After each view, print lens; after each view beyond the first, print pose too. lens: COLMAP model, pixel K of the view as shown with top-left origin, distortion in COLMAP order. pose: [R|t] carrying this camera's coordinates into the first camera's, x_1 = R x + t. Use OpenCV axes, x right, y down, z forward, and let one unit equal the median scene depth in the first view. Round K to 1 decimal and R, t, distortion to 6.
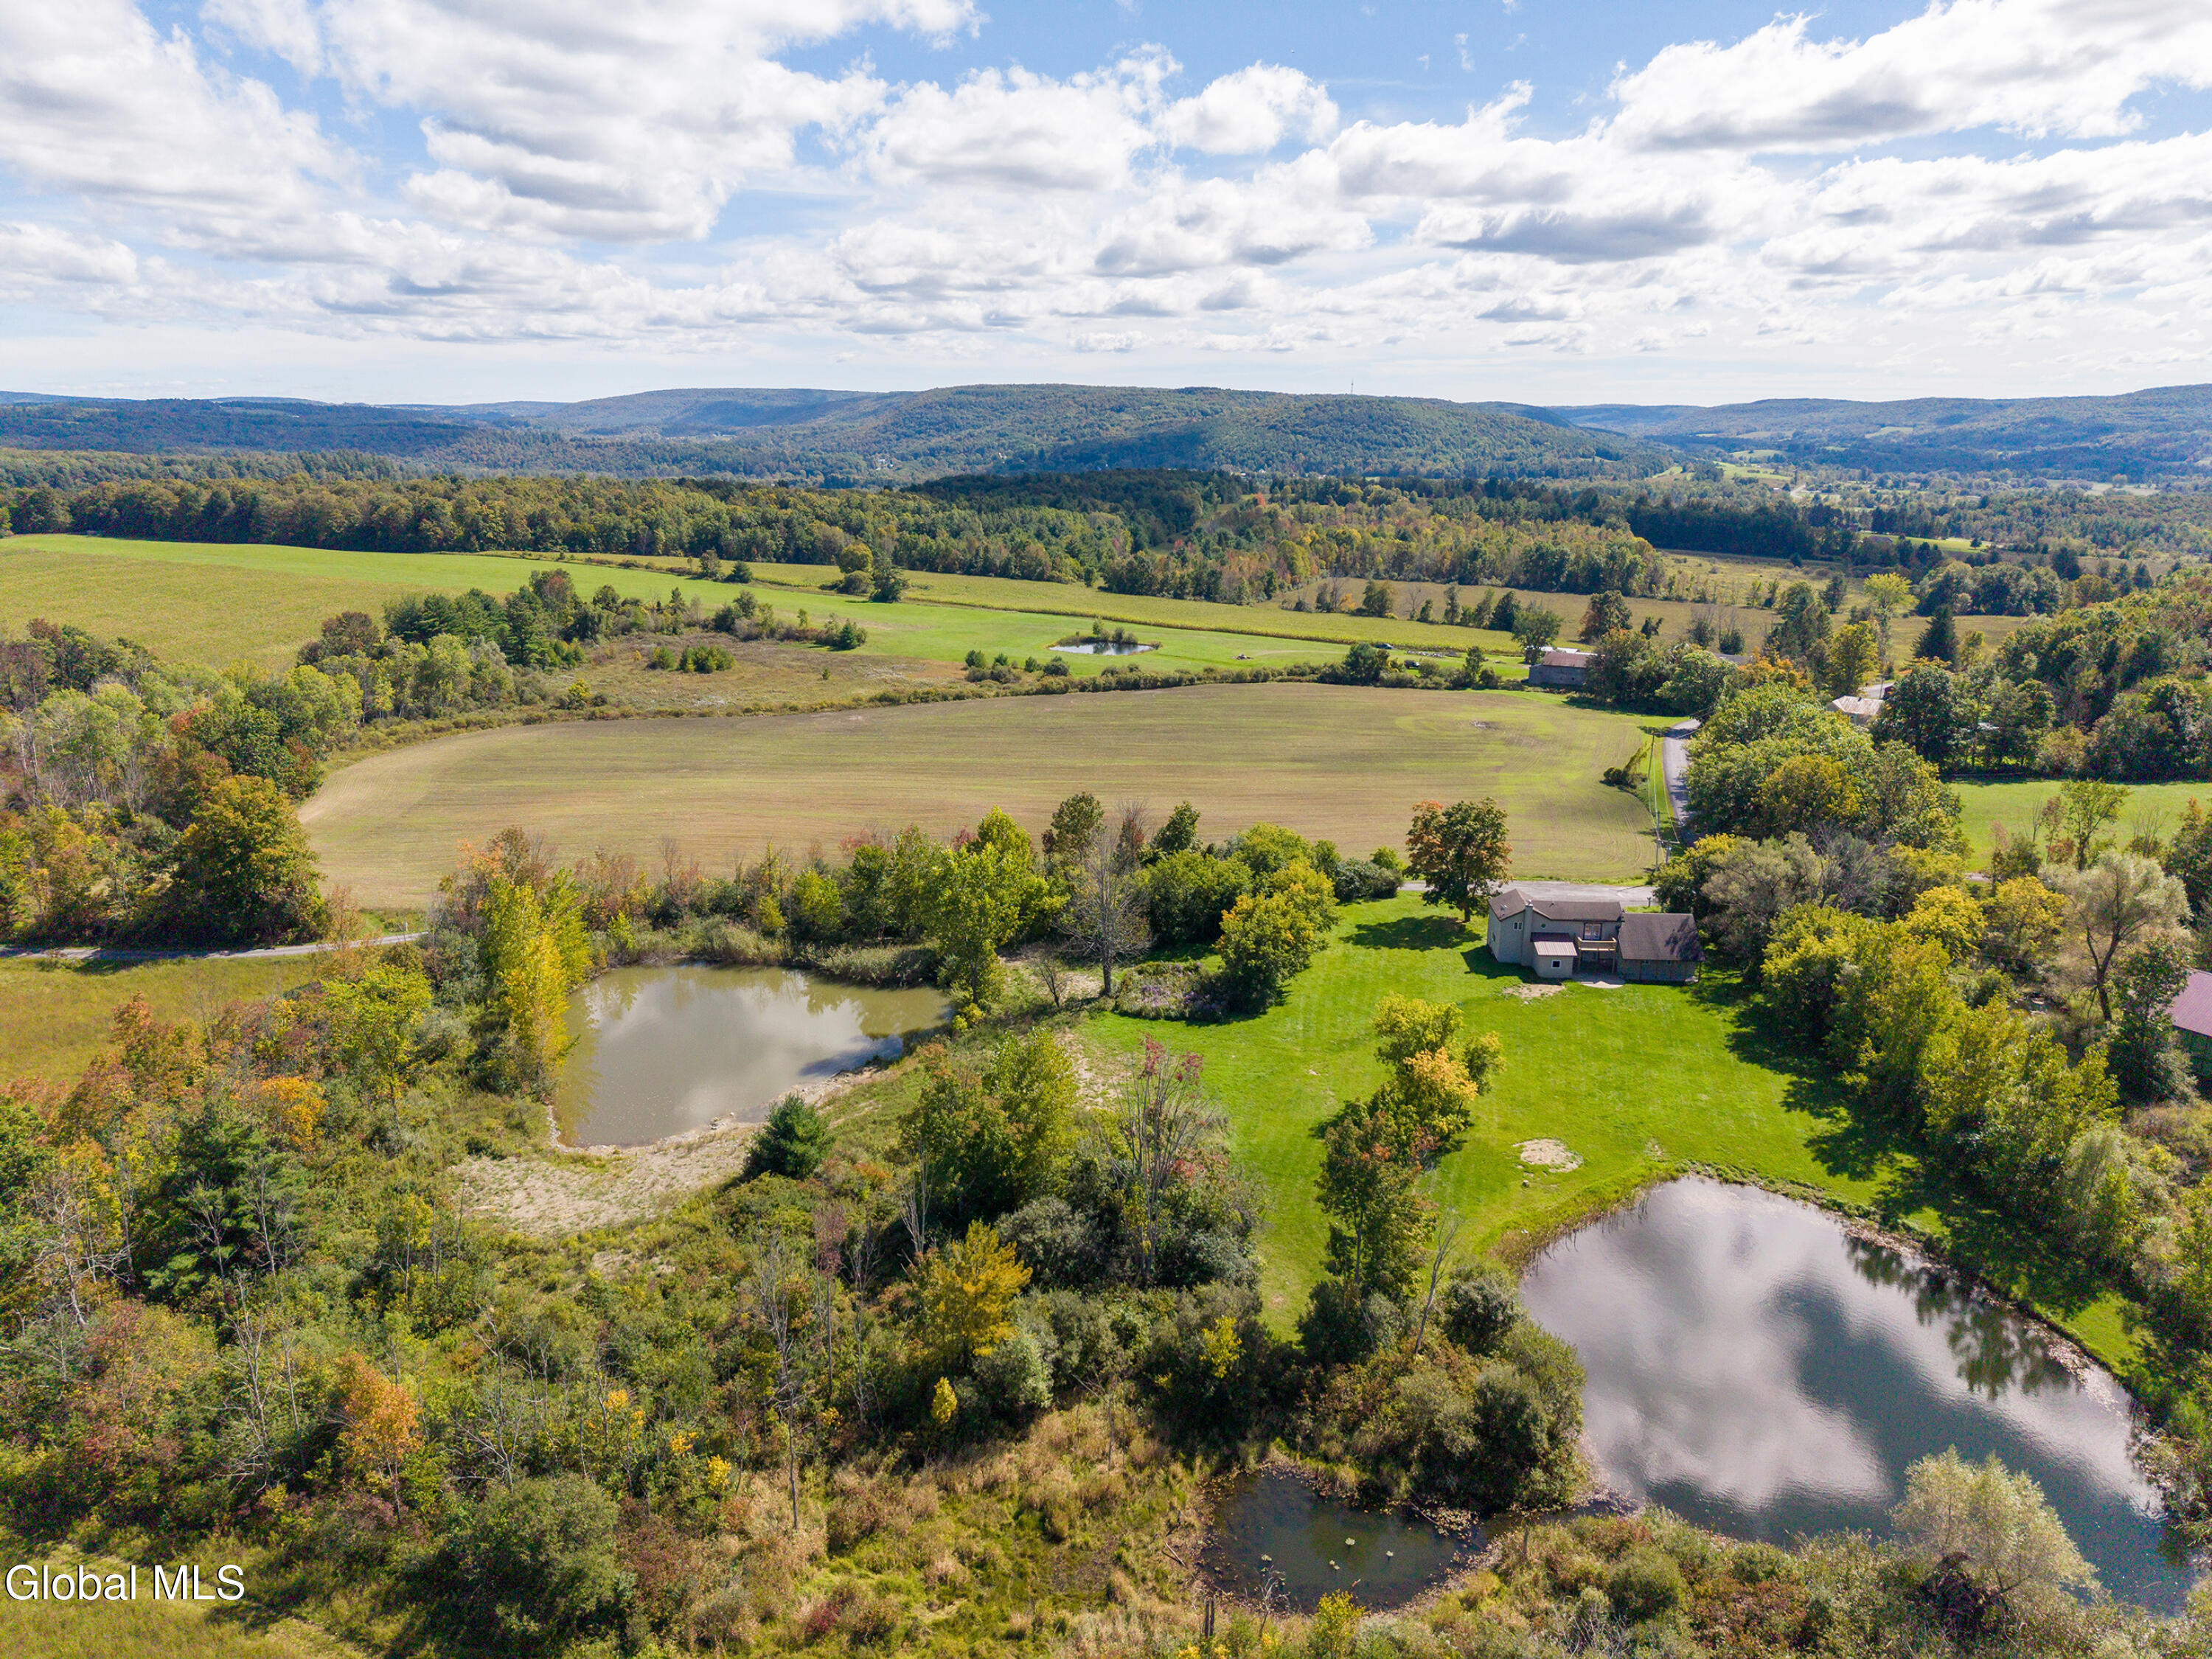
lens RADIAL K [[1486.7, 0, 1107.8], [0, 1486.7, 823.8], [0, 0, 1]] dist [0.026687, -0.029664]
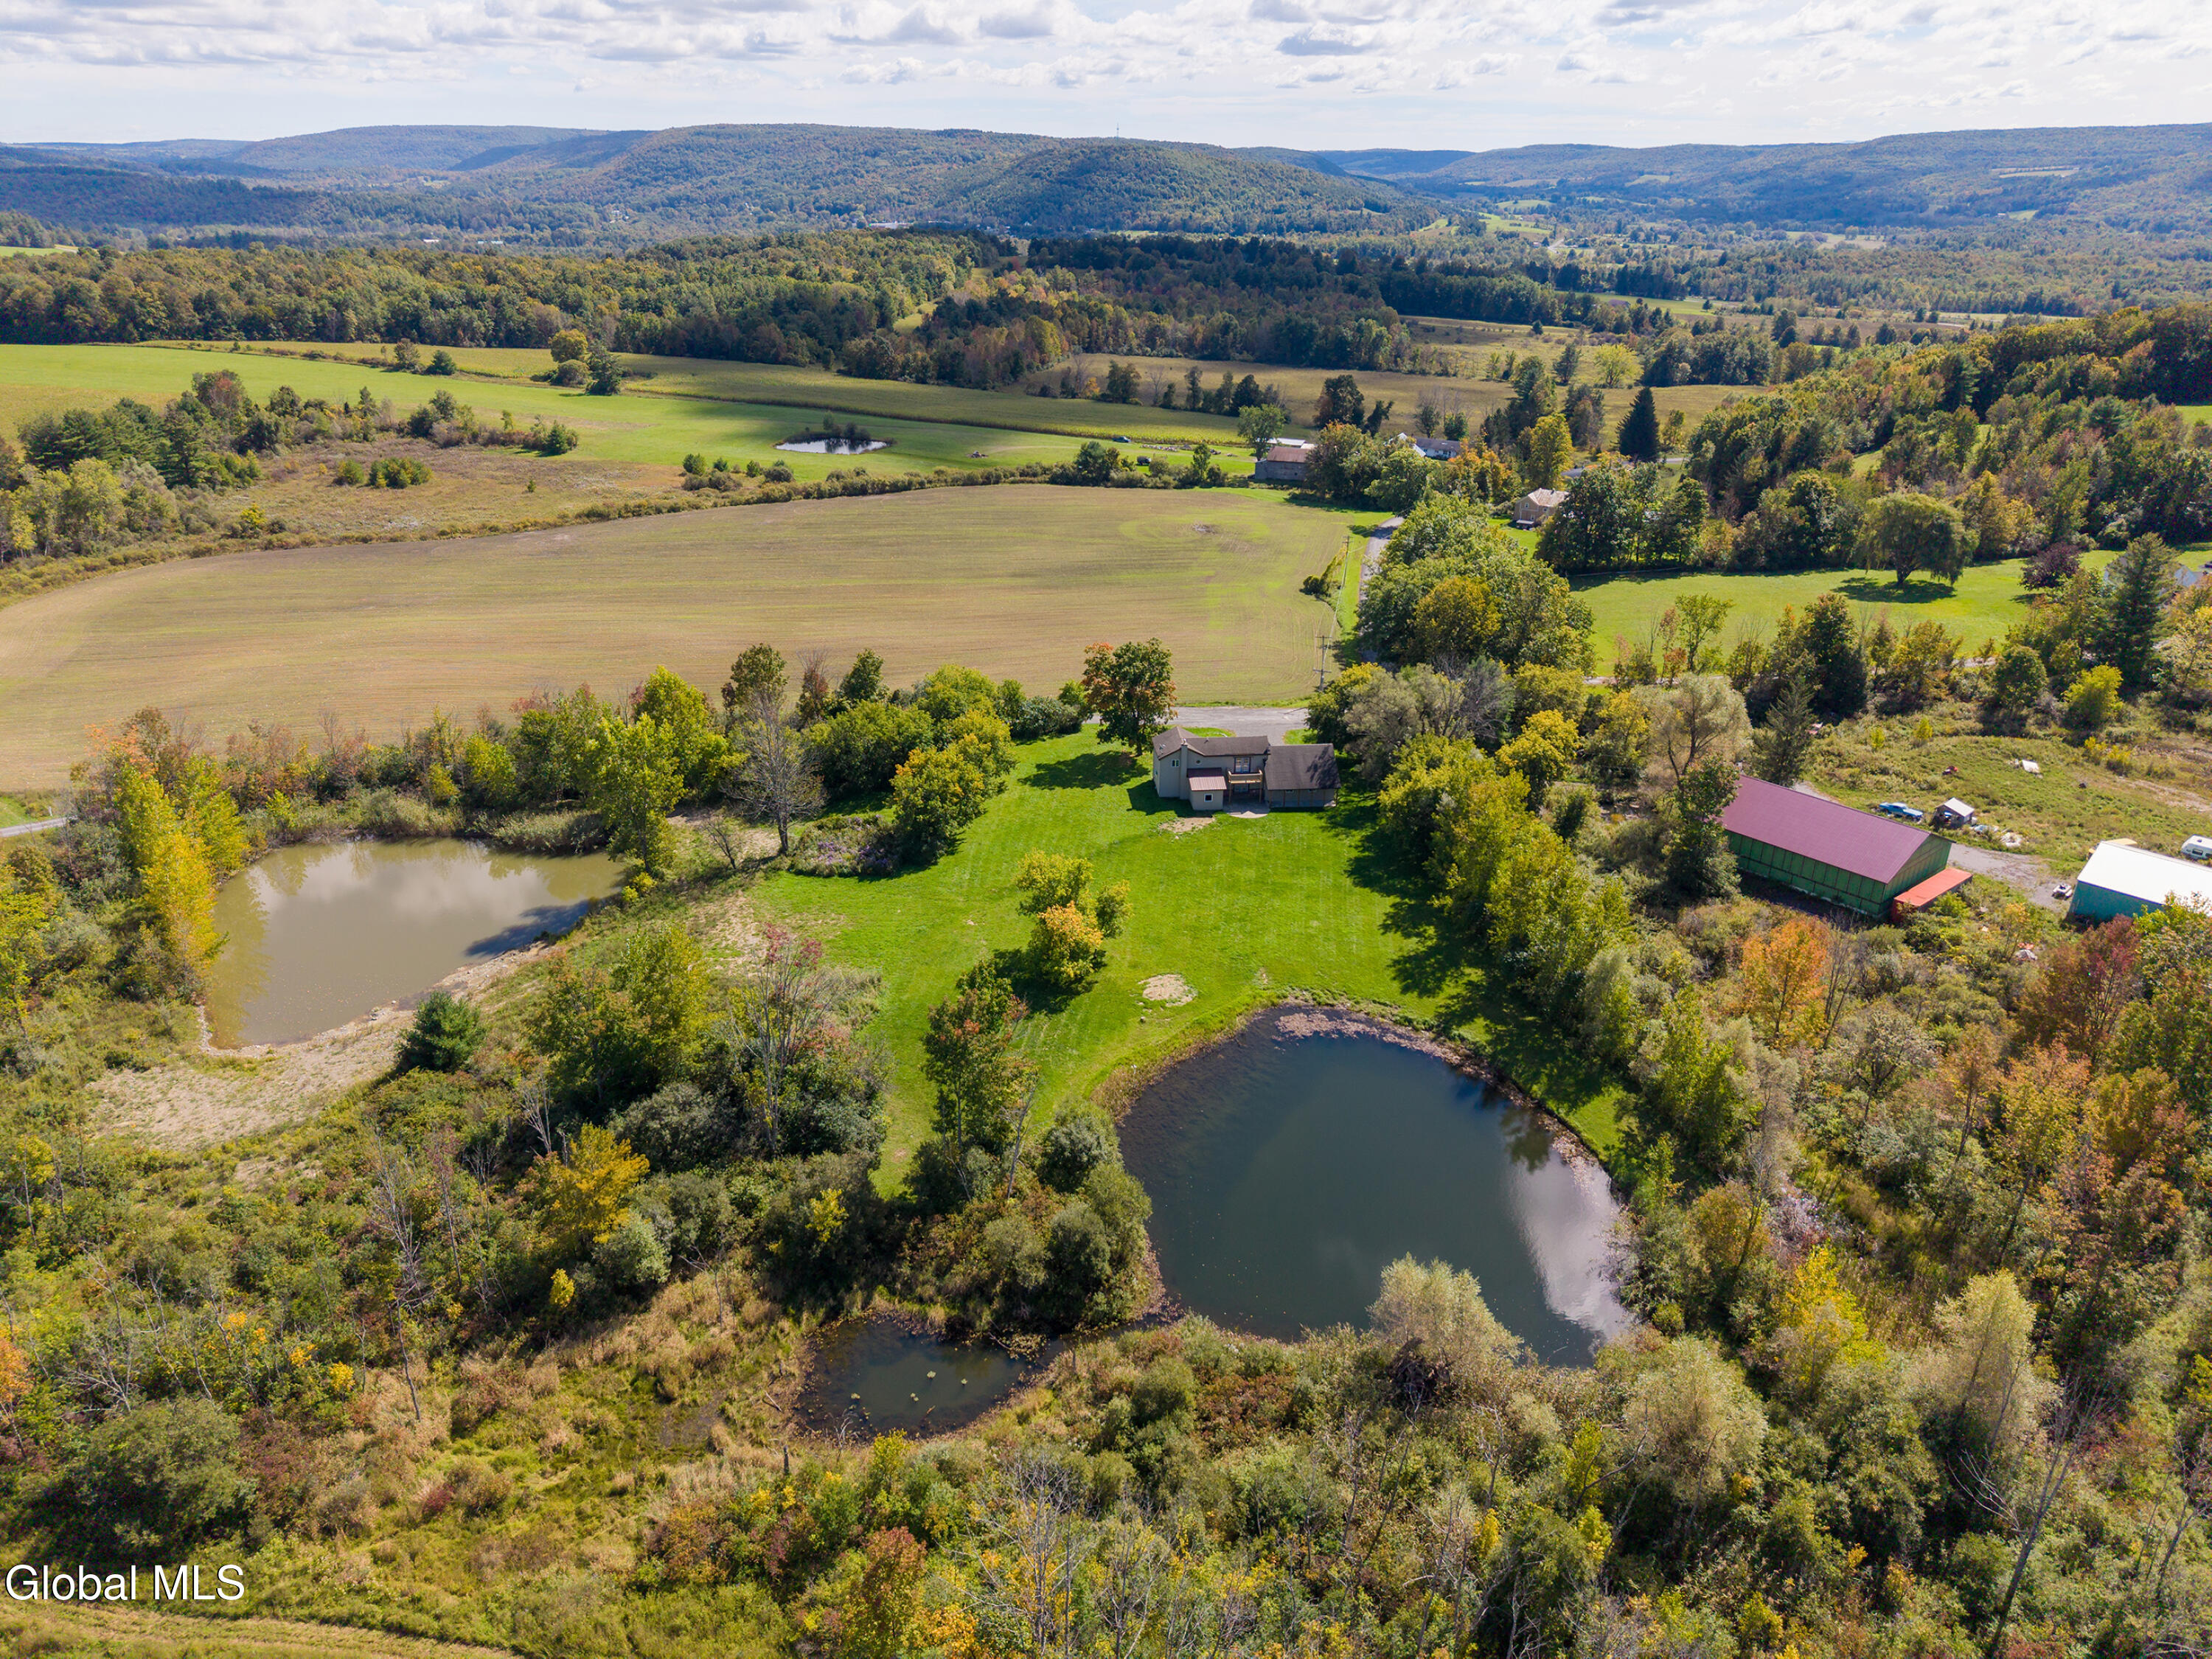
lens RADIAL K [[1486.7, 0, 1107.8], [0, 1486.7, 823.8], [0, 0, 1]] dist [0.026687, -0.029664]
pose [[0.989378, -0.056256, 0.134039, 0.037782], [0.035245, 0.987402, 0.154257, -0.024701], [-0.141028, -0.147895, 0.978896, -0.017966]]
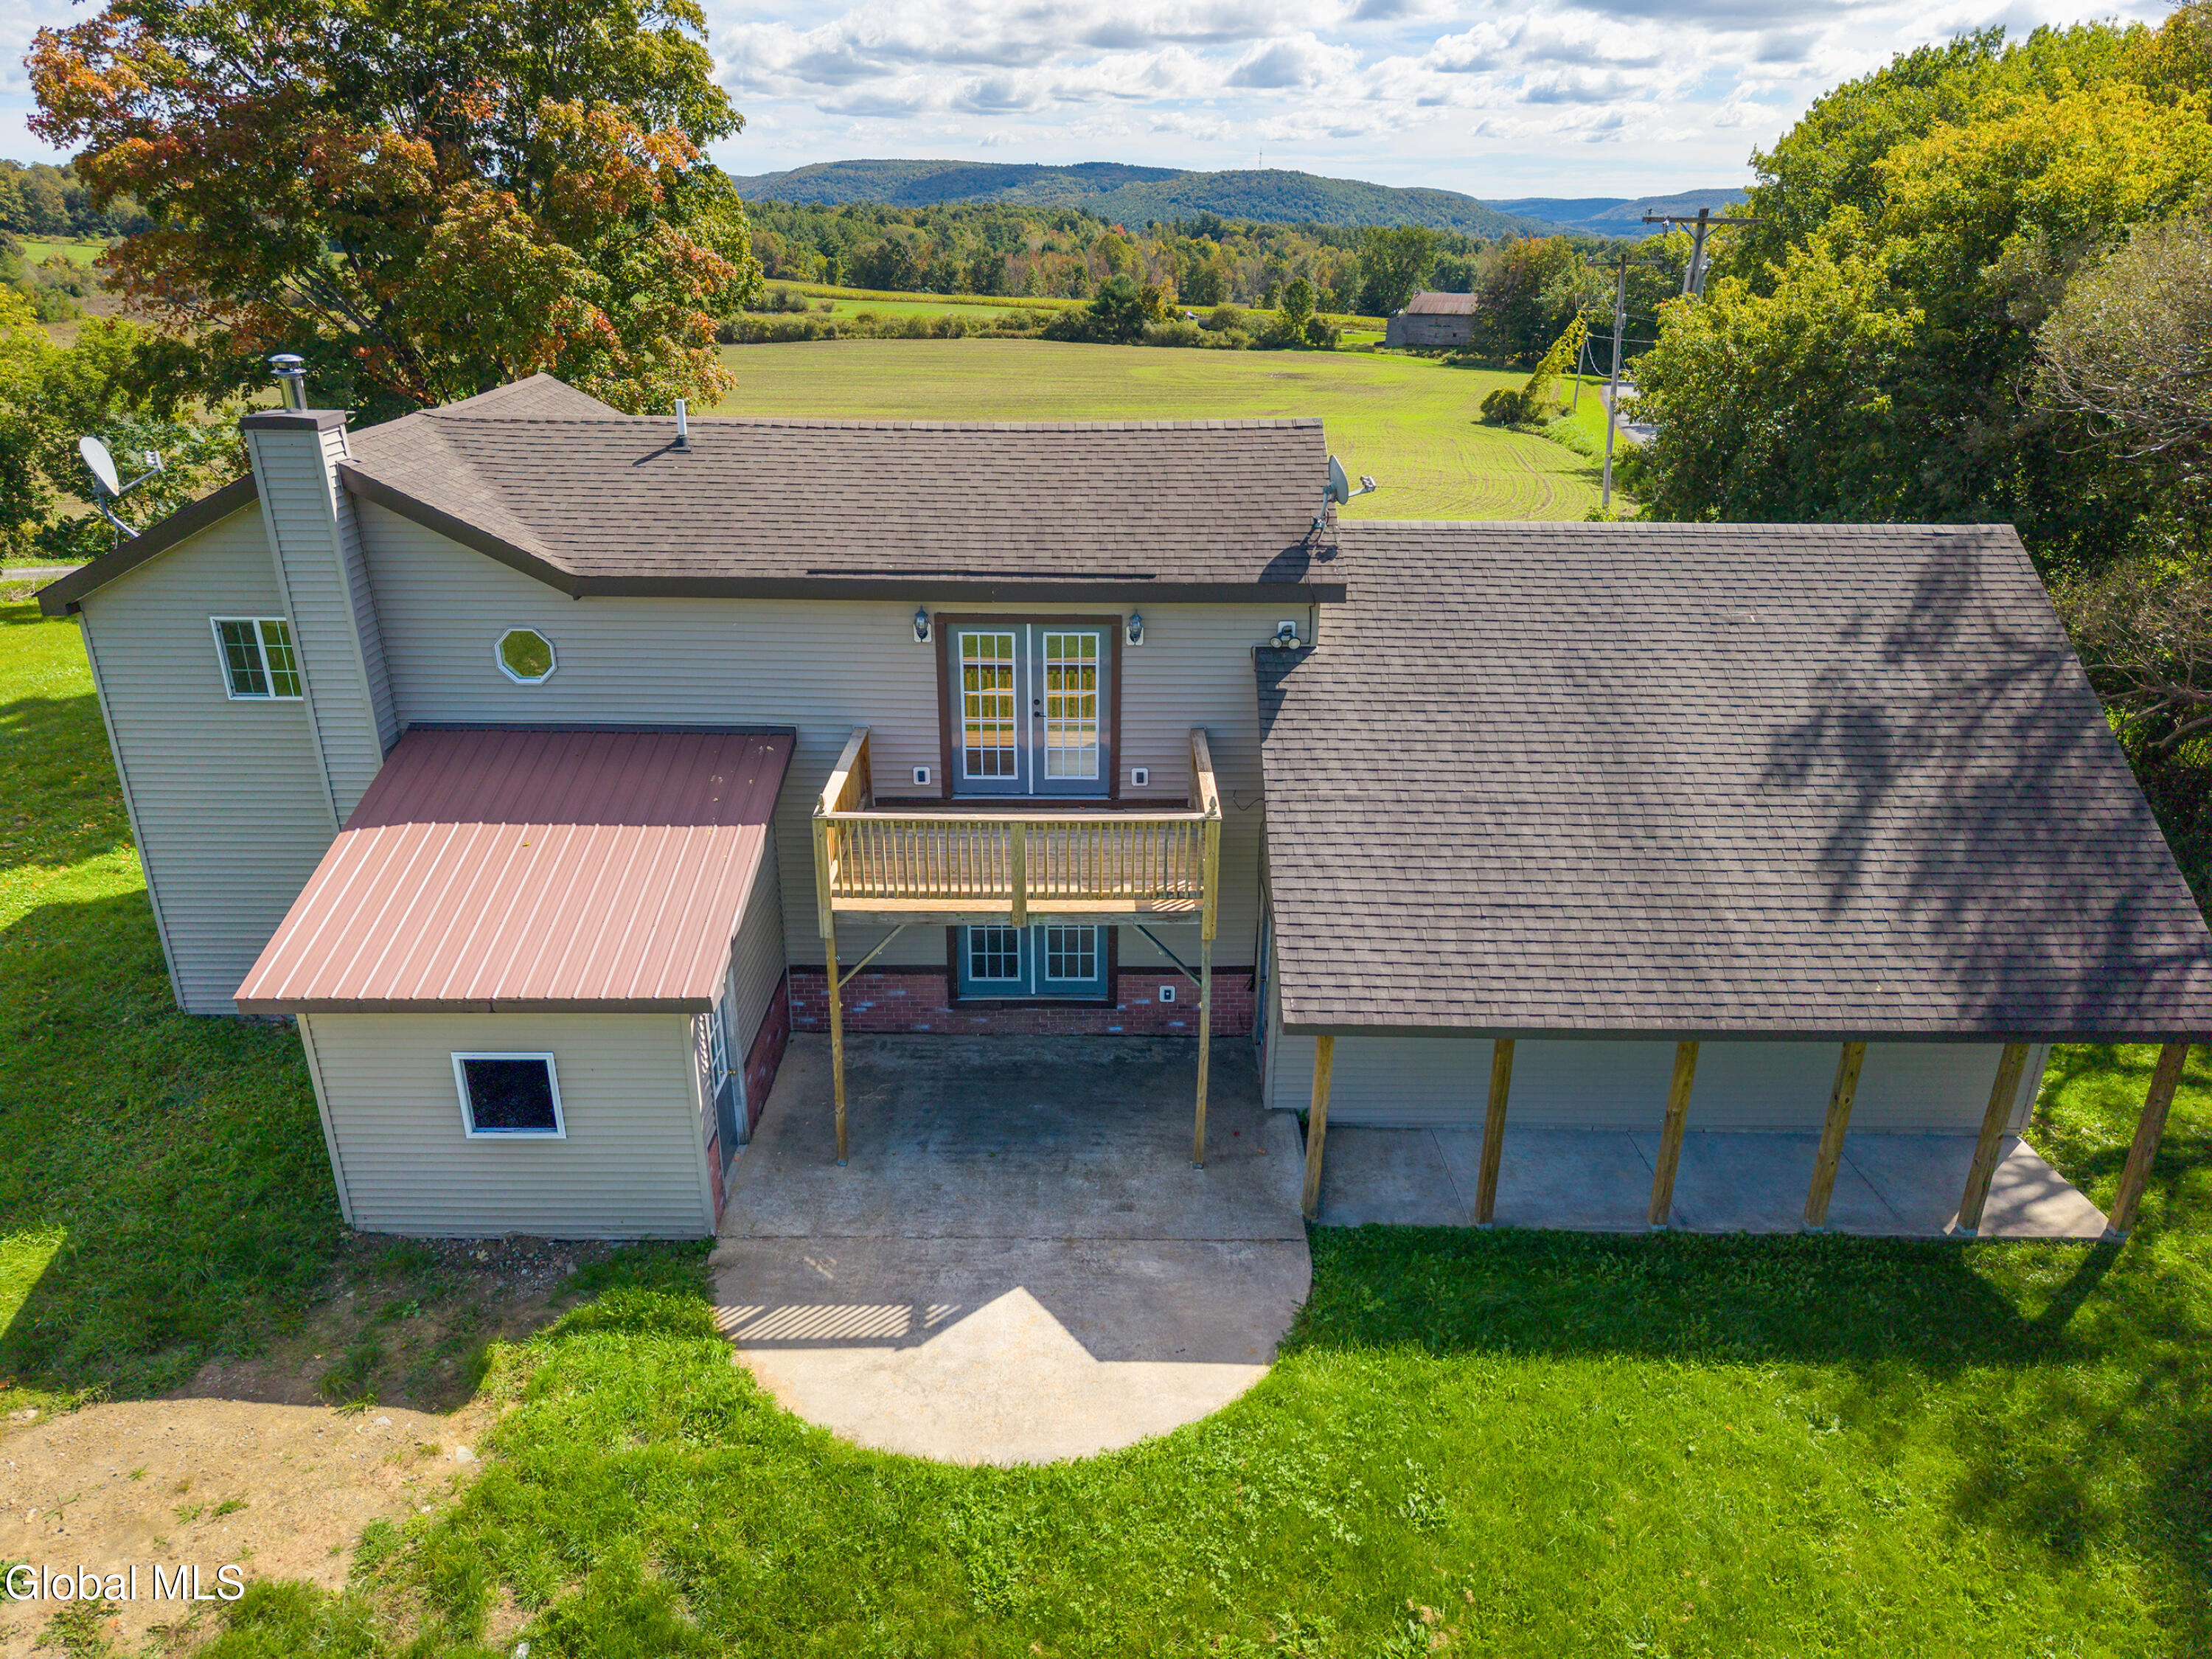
lens RADIAL K [[1494.0, 0, 1106.0], [0, 1494.0, 829.5], [0, 0, 1]] dist [0.004548, -0.007208]
pose [[0.998624, -0.014684, 0.050338, 0.148732], [0.008375, 0.992330, 0.123335, 0.031147], [-0.051763, -0.122744, 0.991088, 0.413286]]
